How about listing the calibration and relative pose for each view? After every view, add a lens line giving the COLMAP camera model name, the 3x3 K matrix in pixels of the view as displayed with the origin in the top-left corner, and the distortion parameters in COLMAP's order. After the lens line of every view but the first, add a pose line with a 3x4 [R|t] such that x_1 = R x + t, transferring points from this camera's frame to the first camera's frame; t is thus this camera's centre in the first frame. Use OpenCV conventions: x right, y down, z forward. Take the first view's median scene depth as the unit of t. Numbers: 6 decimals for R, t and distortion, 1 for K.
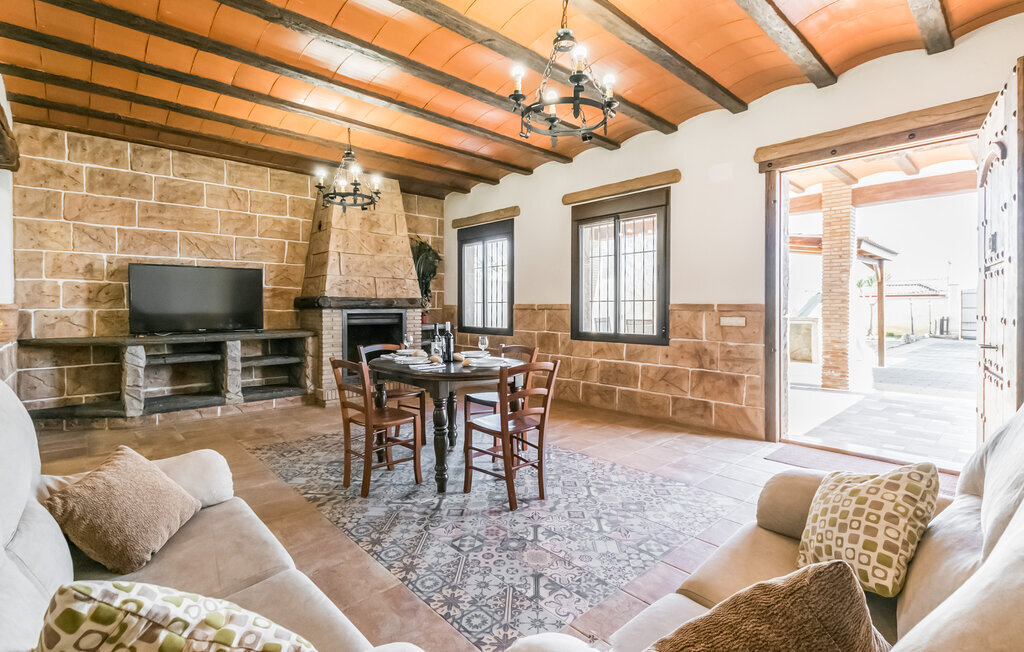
lens RADIAL K [[463.8, 0, 507.7], [0, 463.8, 303.5], [0, 0, 1]] dist [0.002676, 0.000210]
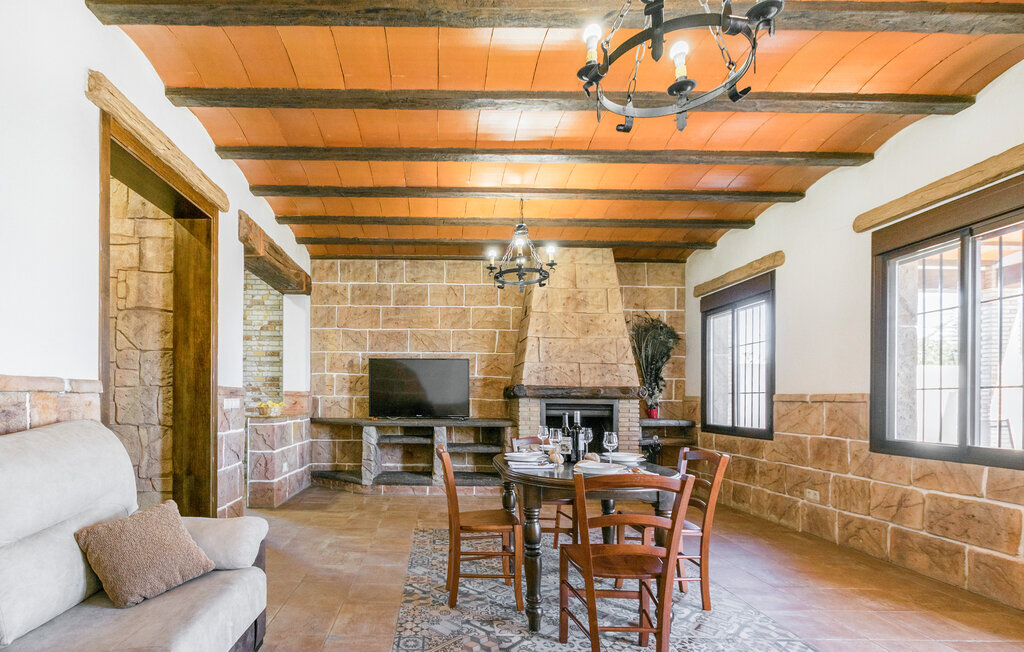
lens RADIAL K [[486.0, 0, 442.0], [0, 486.0, 392.7], [0, 0, 1]] dist [0.002495, -0.000257]
pose [[0.743563, 0.000029, -0.668666, 0.154054], [-0.008175, 0.999926, -0.009048, 0.011439], [0.668616, 0.012194, 0.743508, 0.159939]]
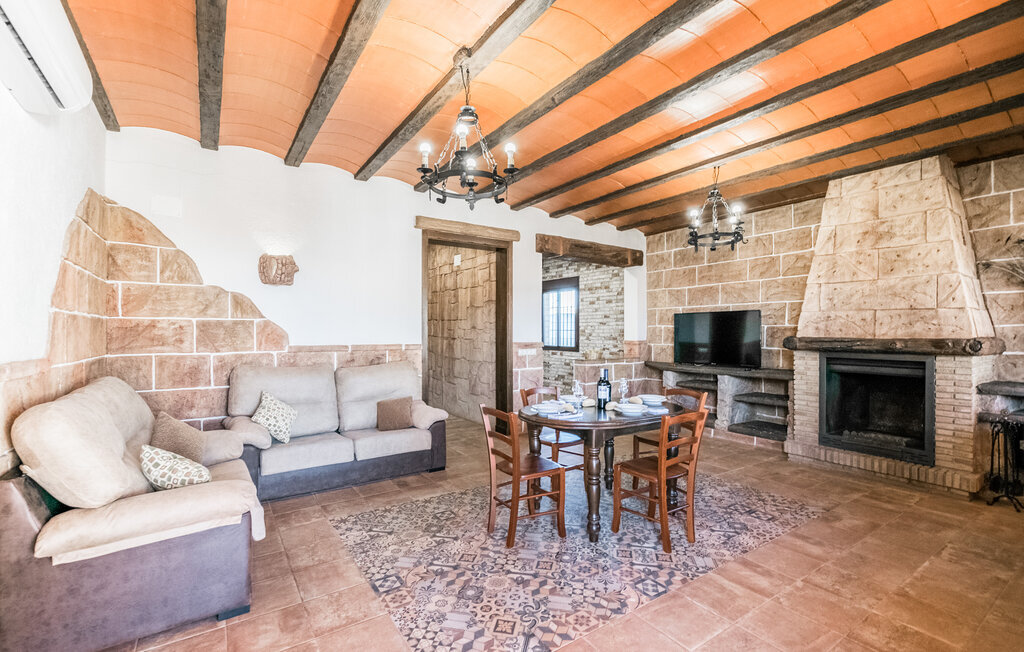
lens RADIAL K [[448.9, 0, 512.0], [0, 448.9, 326.0], [0, 0, 1]] dist [0.001191, 0.000109]
pose [[-0.133649, -0.013638, -0.990935, 0.553282], [0.002313, 0.999898, -0.014073, -0.025598], [0.991026, -0.004173, -0.133604, 0.597613]]
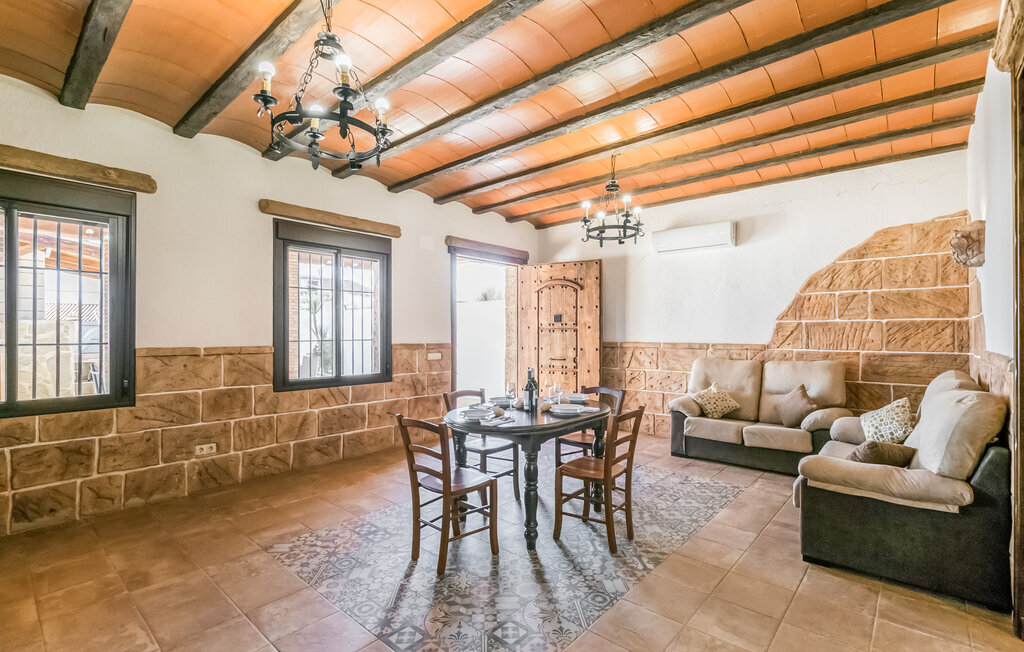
lens RADIAL K [[470.9, 0, 504.3], [0, 470.9, 330.2], [0, 0, 1]] dist [0.003268, 0.000562]
pose [[-0.098655, 0.010031, 0.995071, -0.708770], [-0.003608, 0.999939, -0.010438, -0.018724], [-0.995115, -0.004620, -0.098613, 0.738087]]
